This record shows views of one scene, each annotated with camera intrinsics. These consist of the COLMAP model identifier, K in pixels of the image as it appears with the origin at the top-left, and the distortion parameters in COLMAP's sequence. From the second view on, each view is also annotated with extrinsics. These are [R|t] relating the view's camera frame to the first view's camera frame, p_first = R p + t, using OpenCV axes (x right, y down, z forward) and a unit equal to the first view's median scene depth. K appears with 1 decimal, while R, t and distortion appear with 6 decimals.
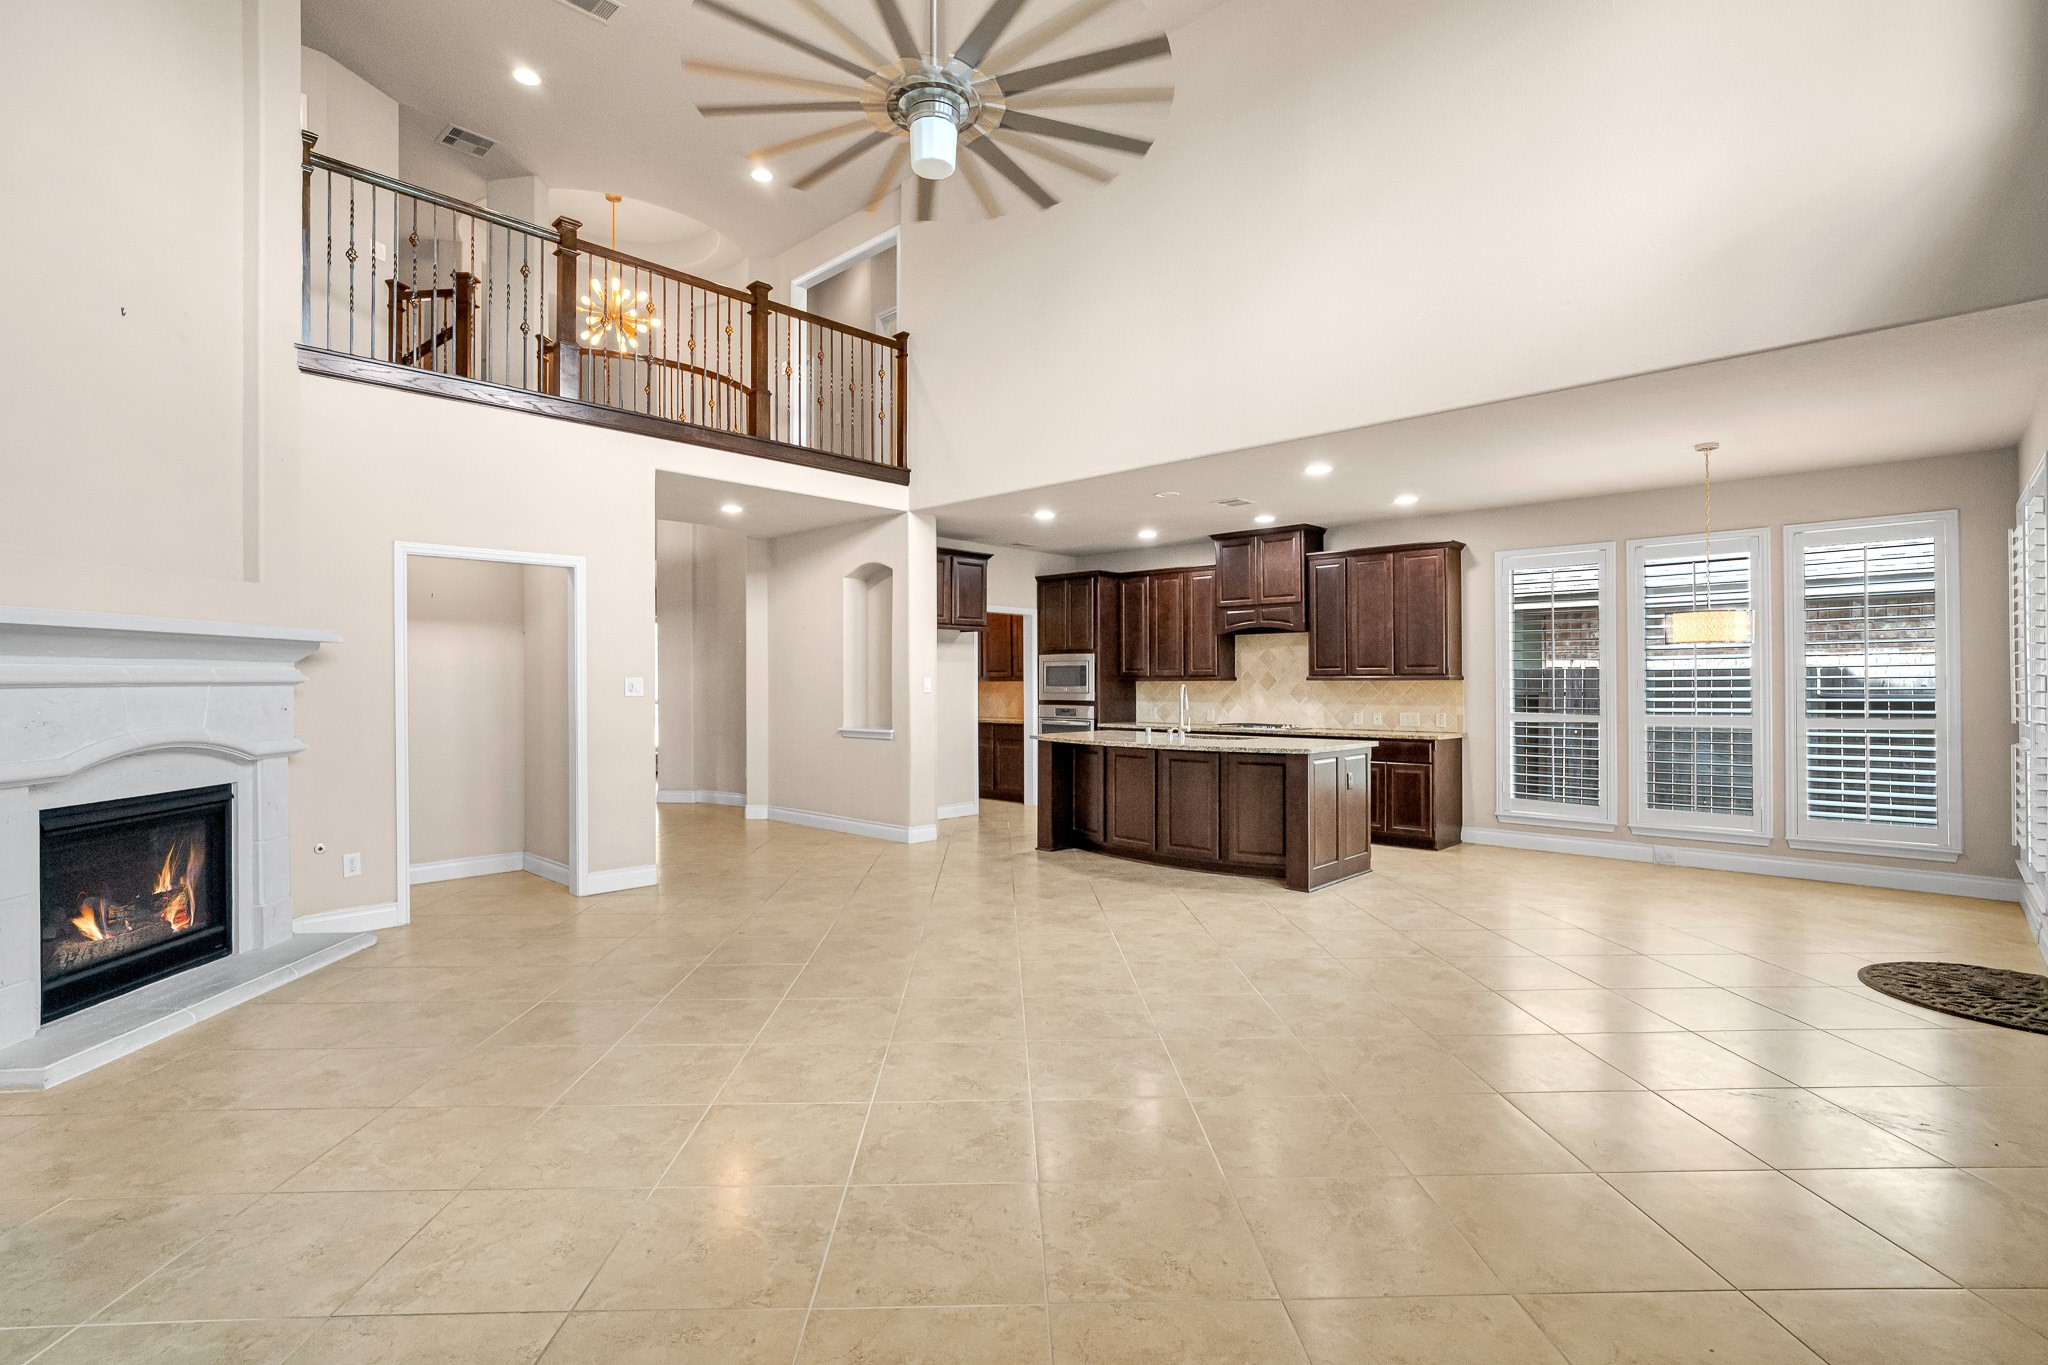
lens RADIAL K [[966.2, 0, 1017.1], [0, 966.2, 677.8], [0, 0, 1]] dist [-0.011334, 0.003318]
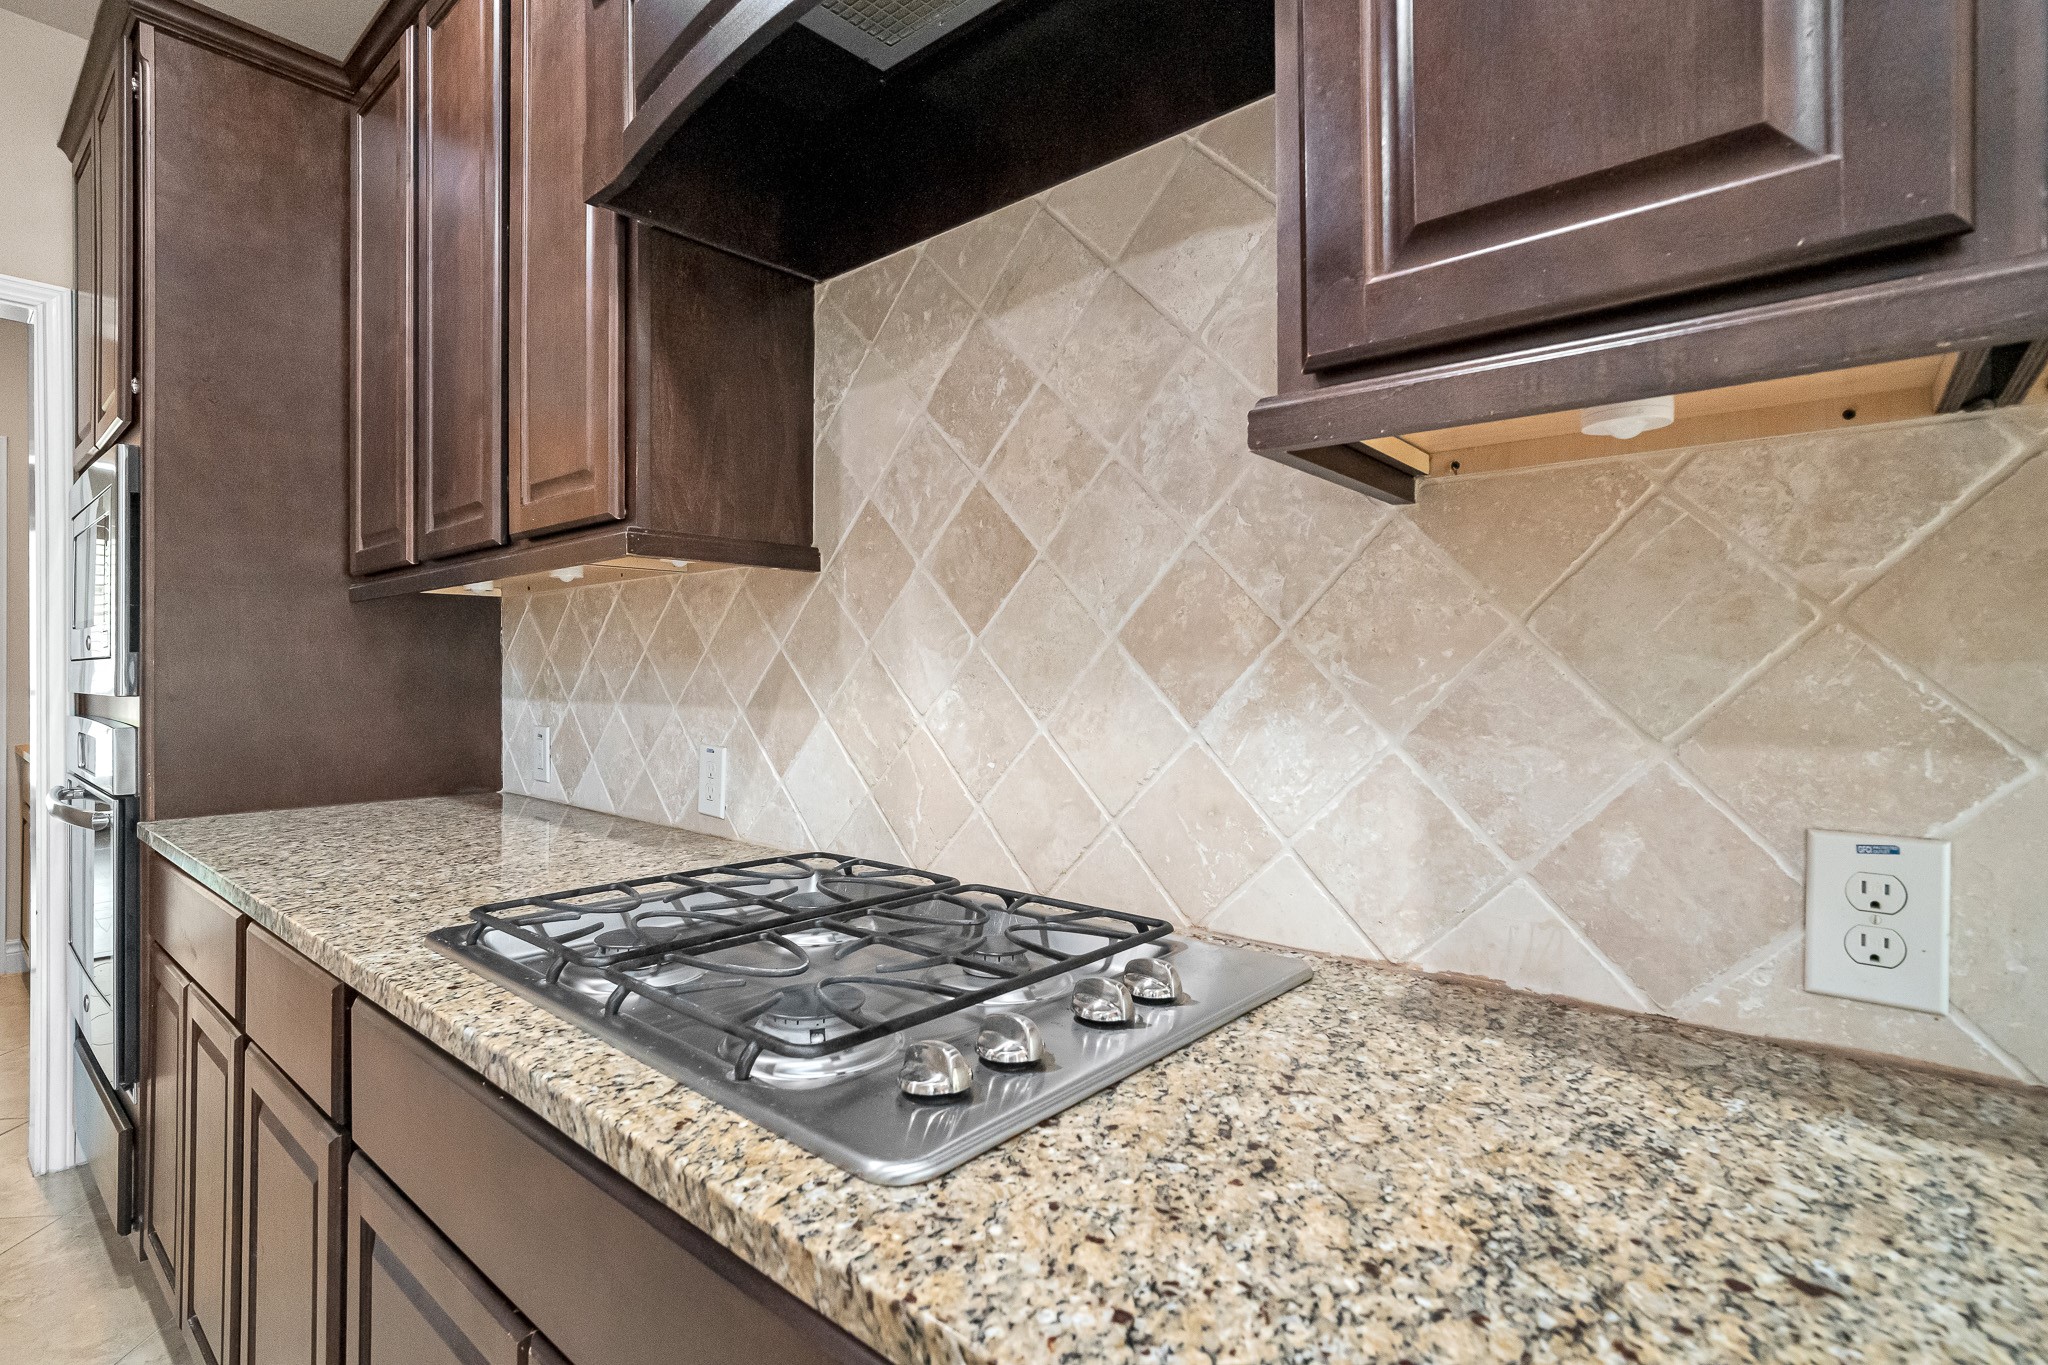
lens RADIAL K [[966.2, 0, 1025.3], [0, 966.2, 660.7], [0, 0, 1]] dist [-0.011334, 0.003318]
pose [[0.998380, -0.003242, 0.056813, 0.524908], [0.003371, 0.999992, -0.002170, 0.037689], [-0.056805, 0.002358, 0.998383, 1.750919]]
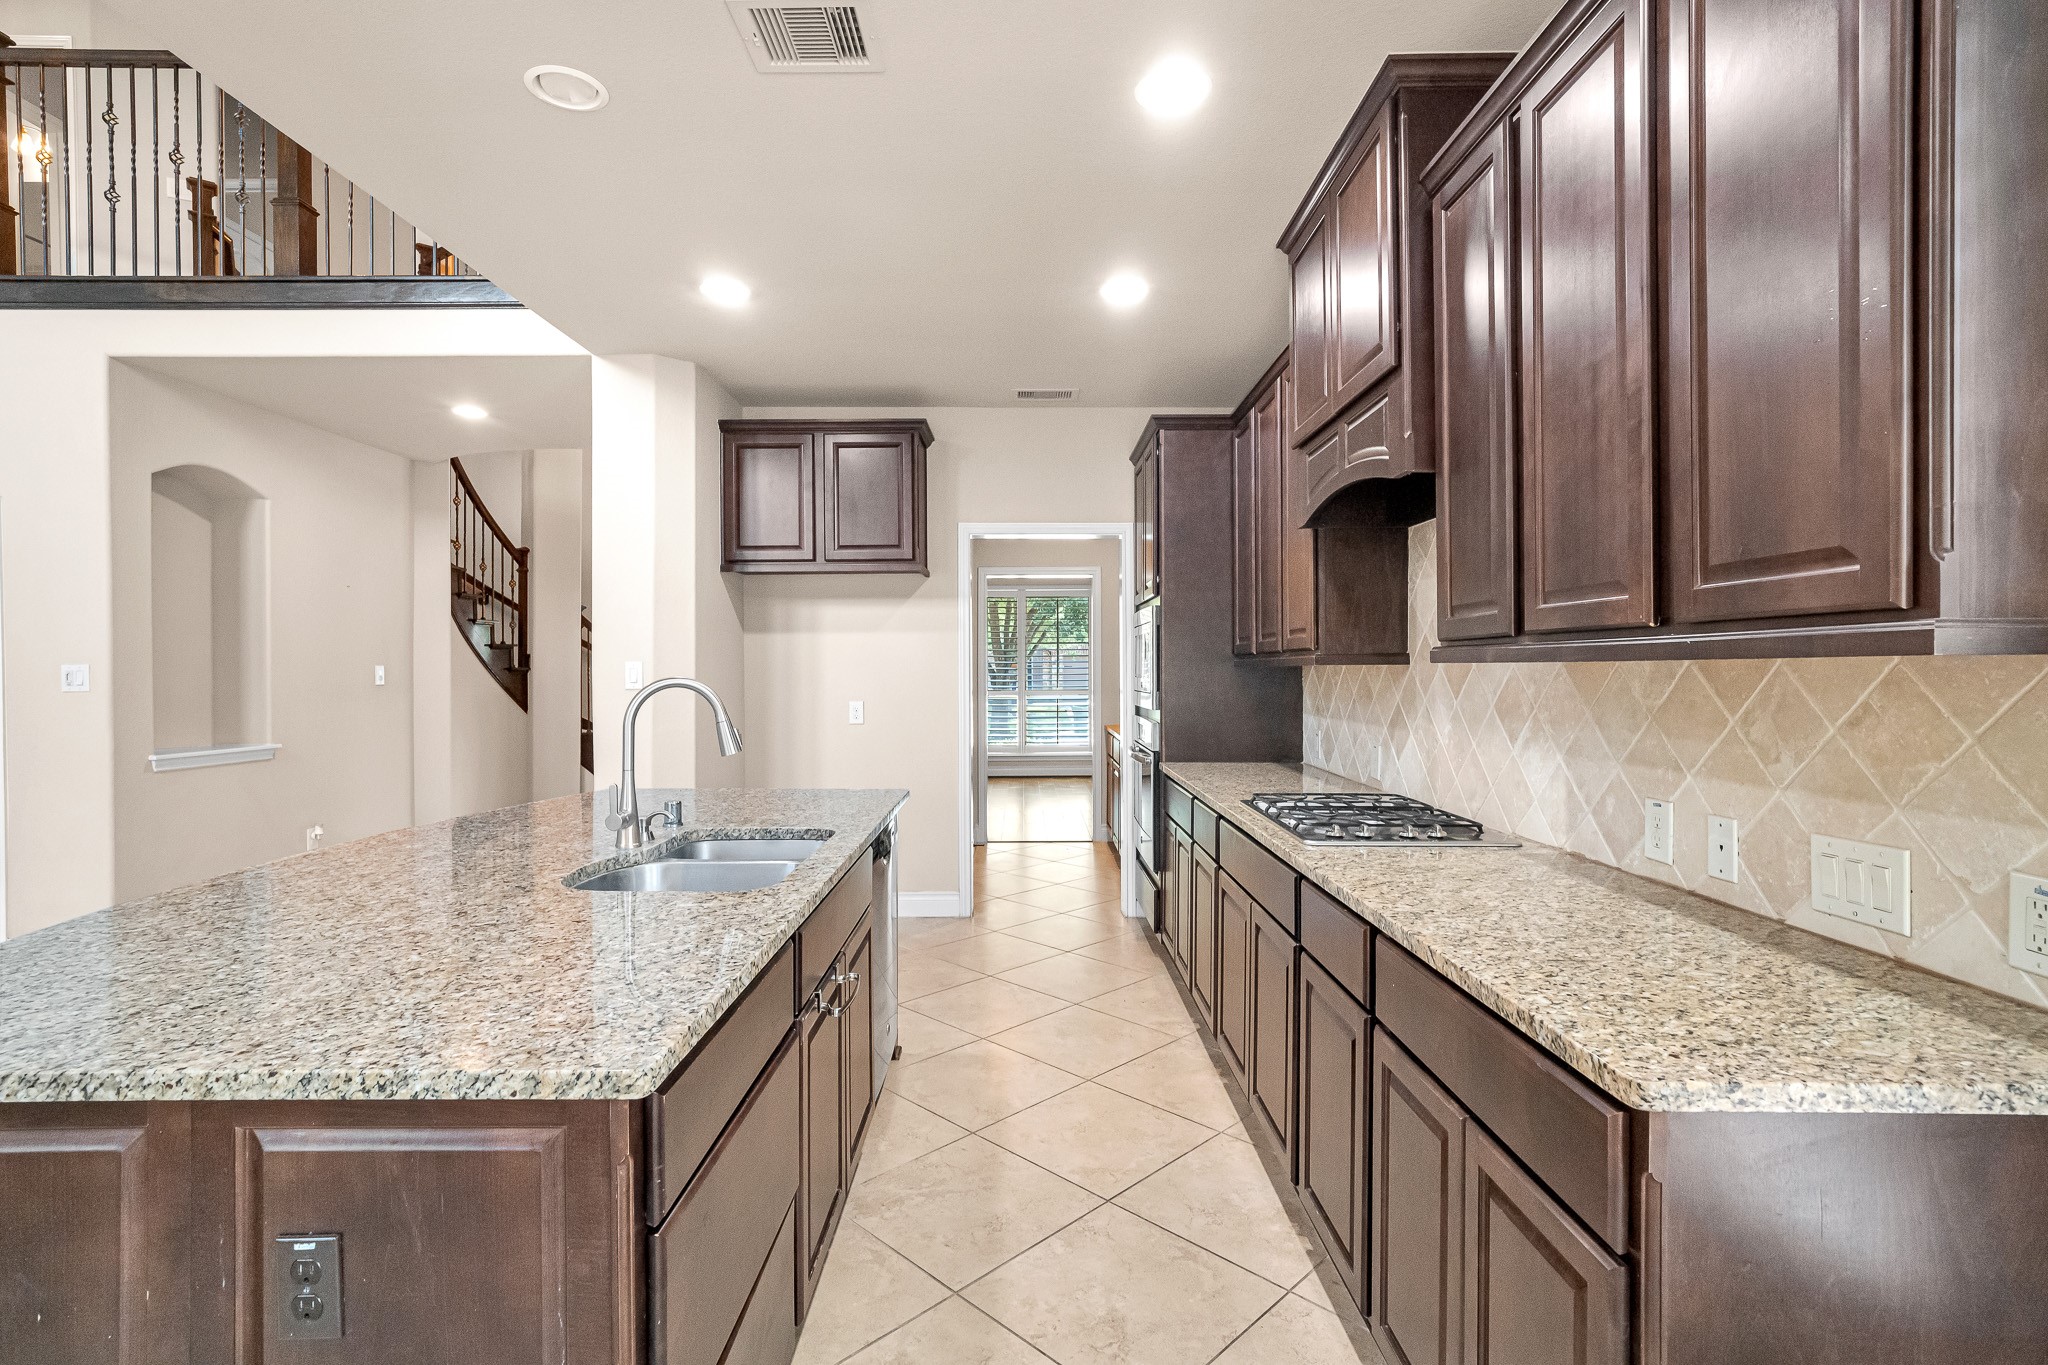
lens RADIAL K [[966.2, 0, 1025.3], [0, 966.2, 669.5], [0, 0, 1]] dist [-0.011334, 0.003318]
pose [[0.692836, -0.000452, -0.721095, 0.781542], [0.004662, 0.999982, 0.003852, 0.005785], [0.721080, -0.006031, 0.692825, 1.405031]]
